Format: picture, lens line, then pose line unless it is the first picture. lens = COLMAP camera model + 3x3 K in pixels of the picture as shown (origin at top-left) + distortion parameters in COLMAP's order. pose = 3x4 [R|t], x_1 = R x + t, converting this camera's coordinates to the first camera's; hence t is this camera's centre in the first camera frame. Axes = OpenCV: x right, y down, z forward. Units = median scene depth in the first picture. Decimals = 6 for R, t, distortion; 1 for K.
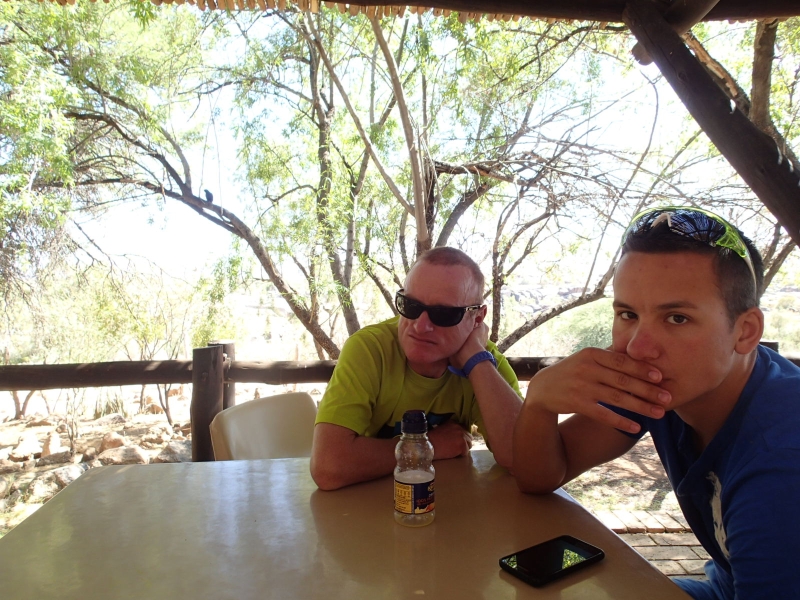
lens RADIAL K [[586.2, 0, 403.9], [0, 586.2, 295.3], [0, 0, 1]] dist [-0.018858, -0.004326]
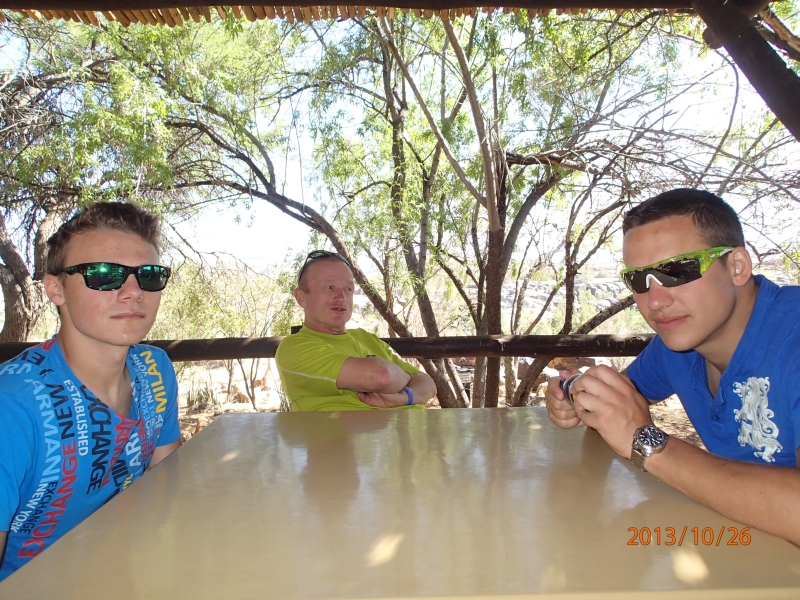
lens RADIAL K [[586.2, 0, 400.6], [0, 586.2, 297.0], [0, 0, 1]] dist [-0.018858, -0.004326]
pose [[0.991830, -0.010453, -0.127134, -0.001563], [0.011792, 0.999883, 0.009782, 0.007511], [0.127017, -0.011201, 0.991837, -0.028637]]
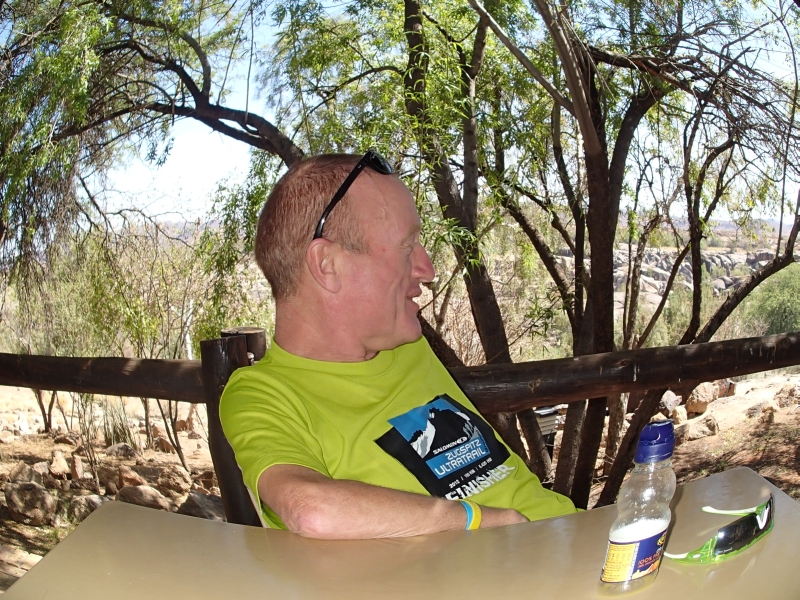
lens RADIAL K [[586.2, 0, 394.5], [0, 586.2, 297.6], [0, 0, 1]] dist [-0.018858, -0.004326]
pose [[0.987137, -0.022408, -0.158301, -0.071835], [0.026961, 0.999281, 0.026671, 0.023403], [0.157590, -0.030596, 0.987031, 0.429728]]
